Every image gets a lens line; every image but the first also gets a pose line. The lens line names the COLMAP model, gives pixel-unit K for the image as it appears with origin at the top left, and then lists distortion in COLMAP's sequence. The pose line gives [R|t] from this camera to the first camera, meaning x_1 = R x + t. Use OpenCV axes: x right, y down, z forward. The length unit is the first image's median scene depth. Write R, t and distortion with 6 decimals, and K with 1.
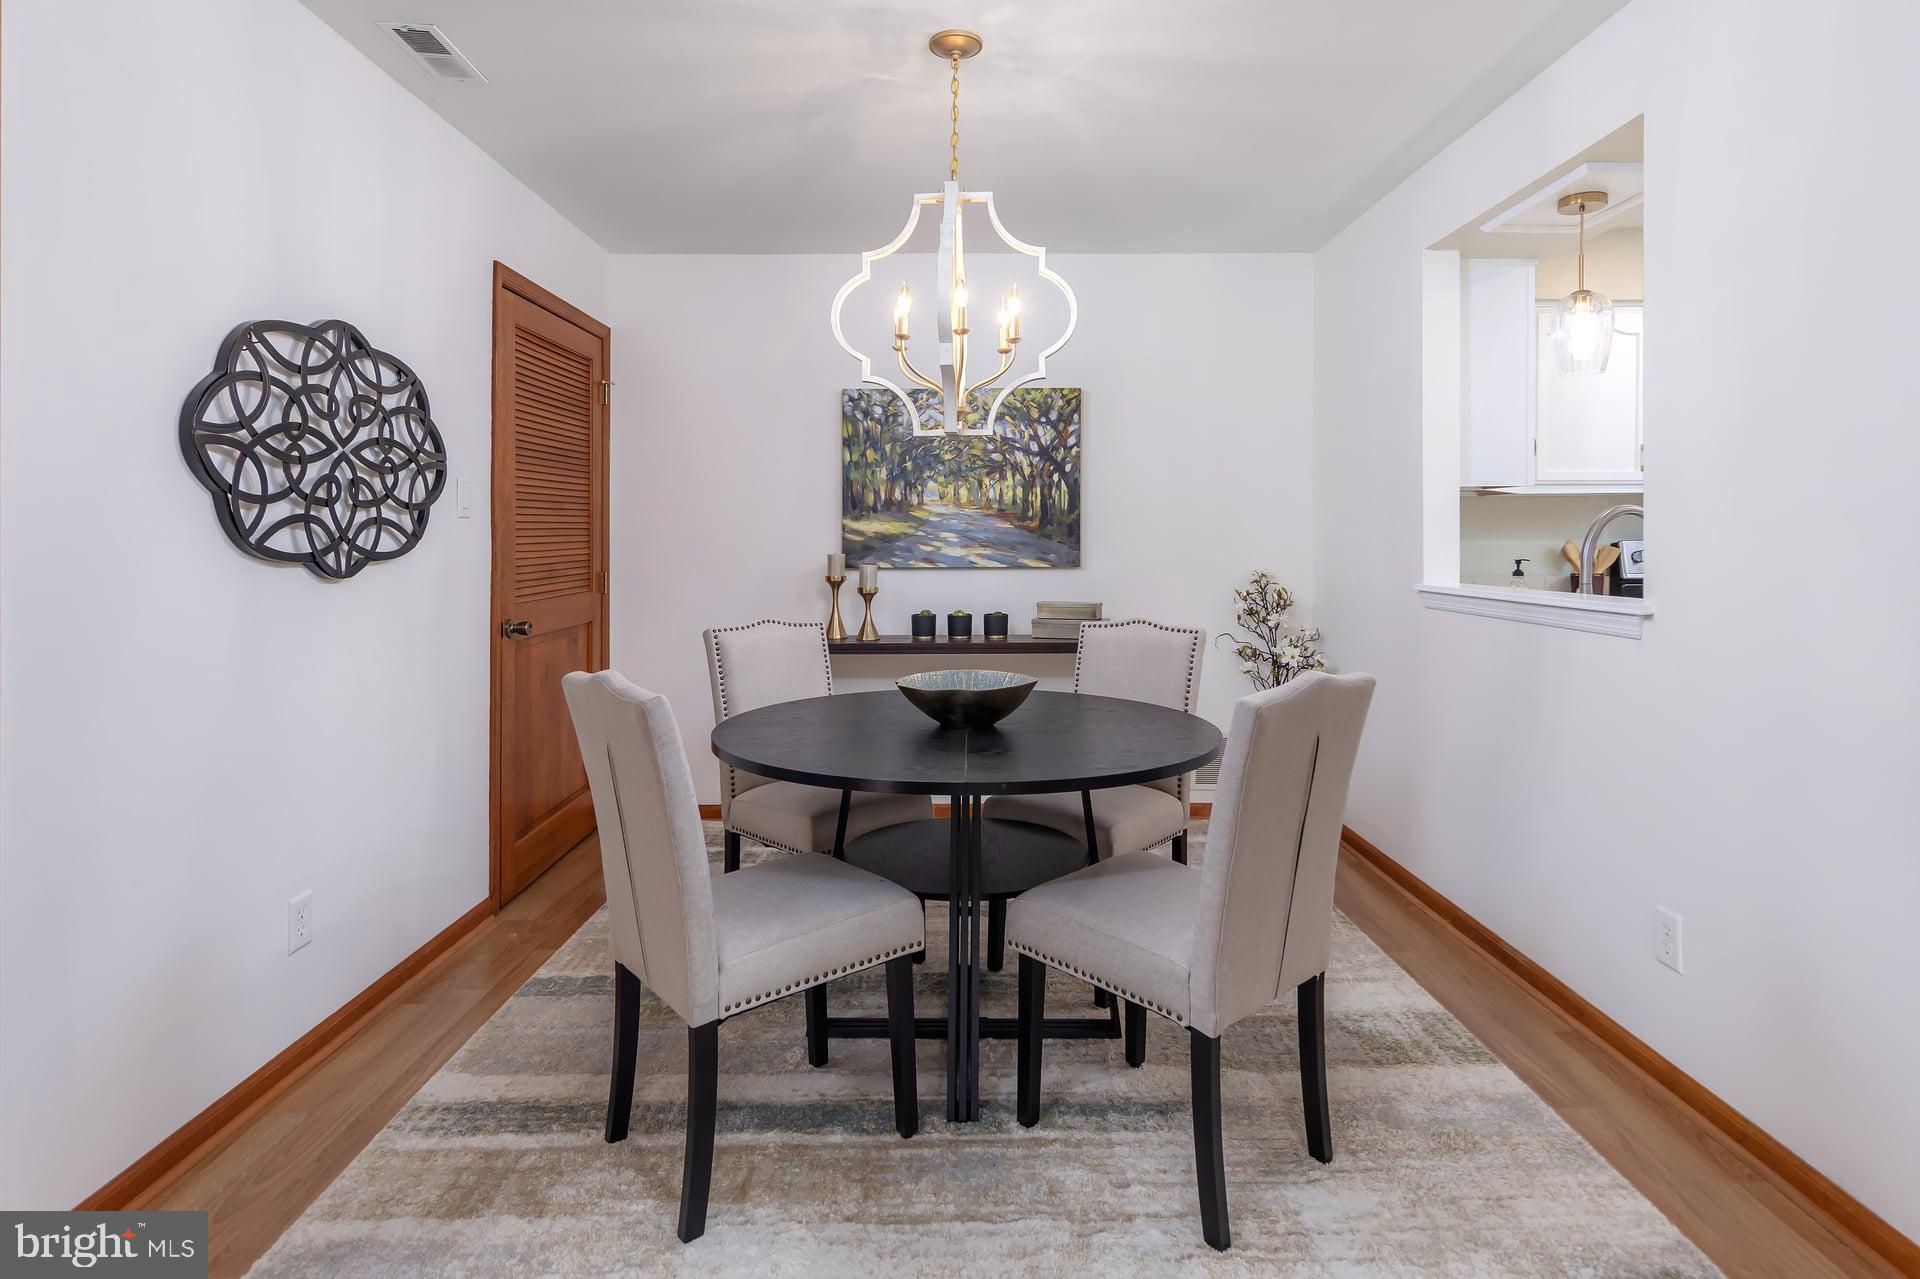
lens RADIAL K [[954.3, 0, 933.8], [0, 954.3, 556.6], [0, 0, 1]] dist [-0.000066, -0.000205]
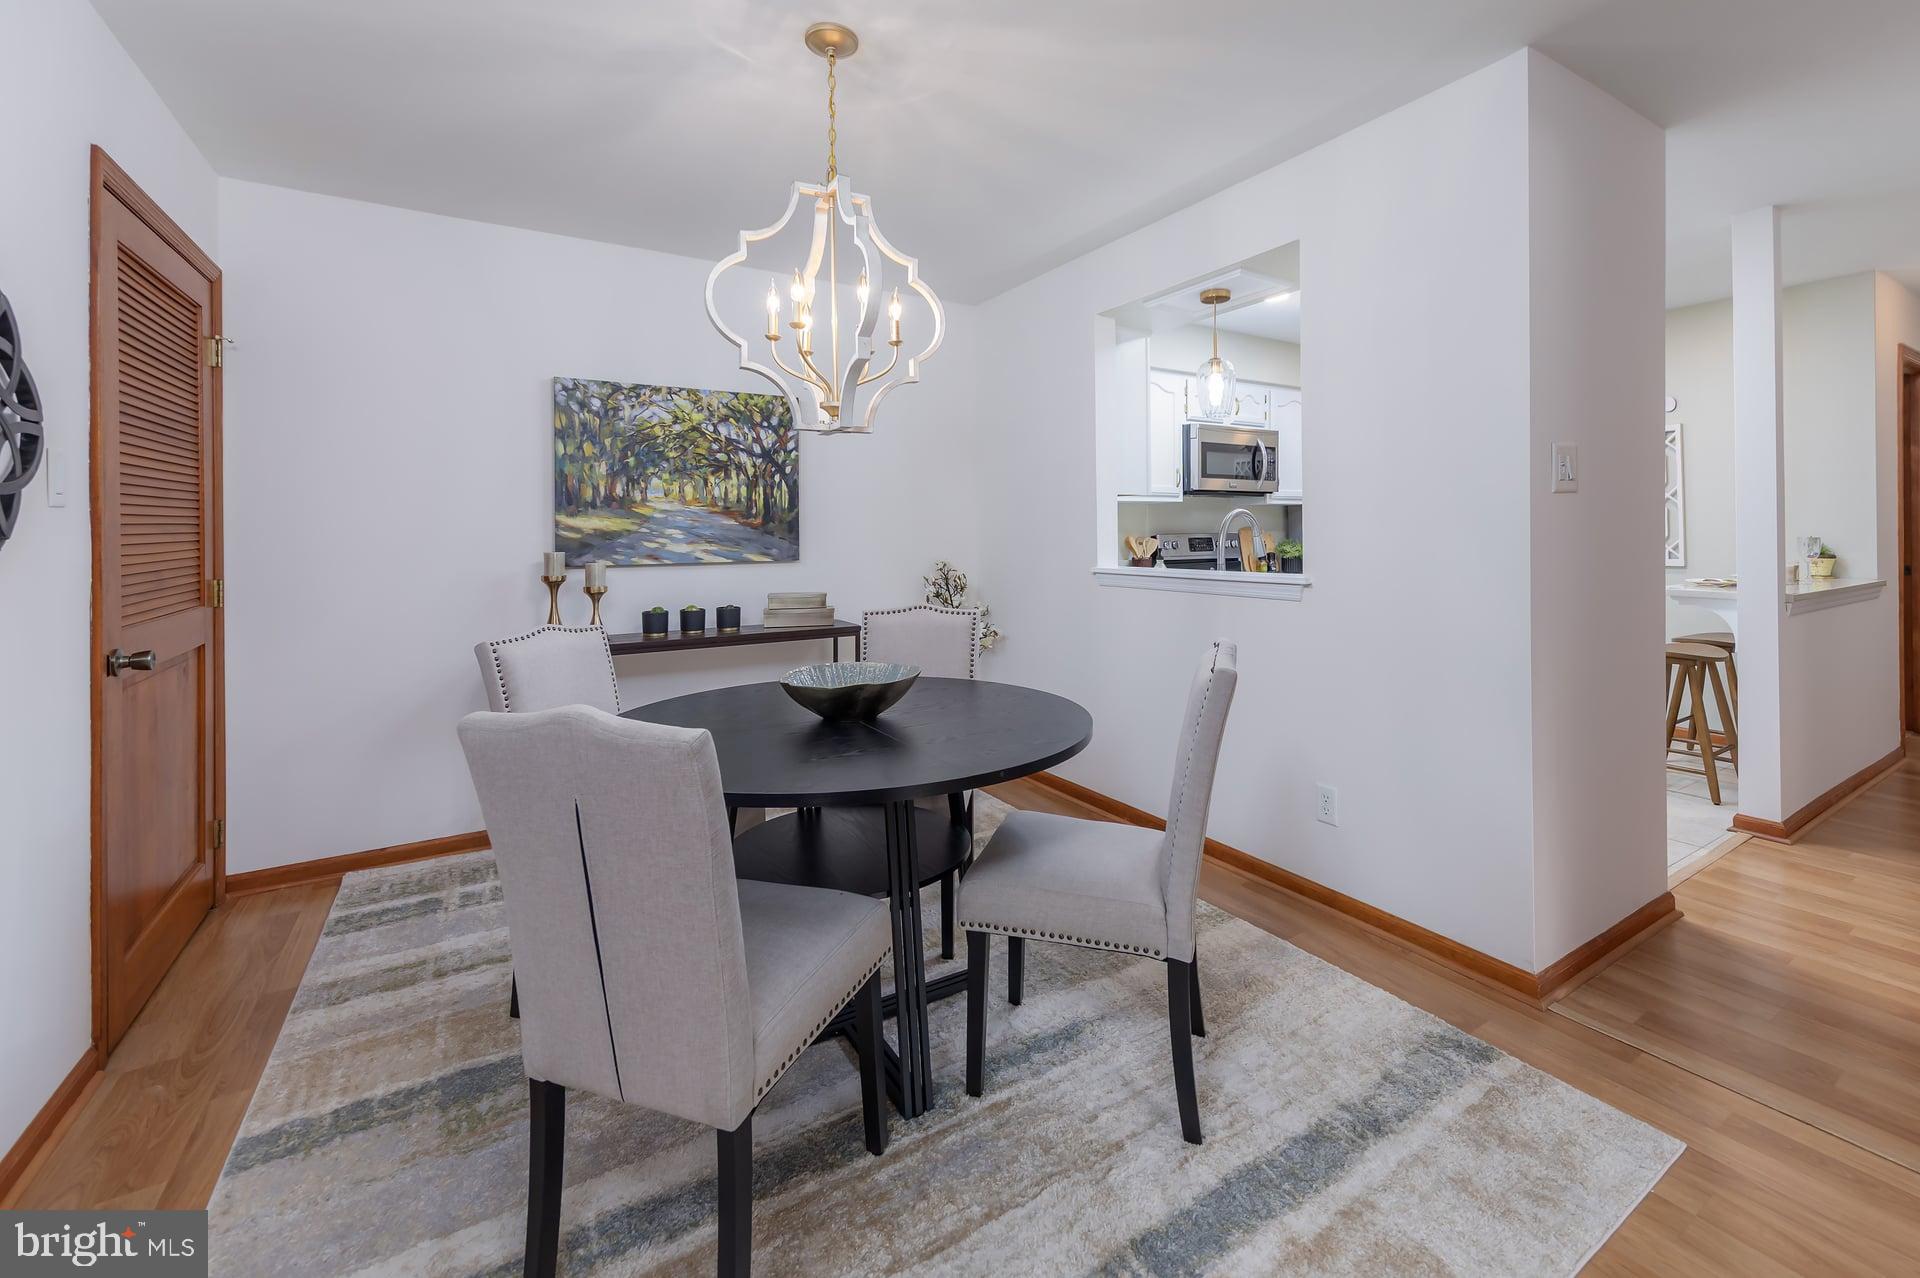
lens RADIAL K [[799.0, 0, 971.8], [0, 799.0, 547.1], [0, 0, 1]] dist [0.001192, -0.000142]
pose [[0.850923, -0.012346, 0.525146, -0.161406], [0.014734, 0.999891, -0.000366, -0.001357], [-0.525084, 0.008049, 0.851012, 0.113978]]
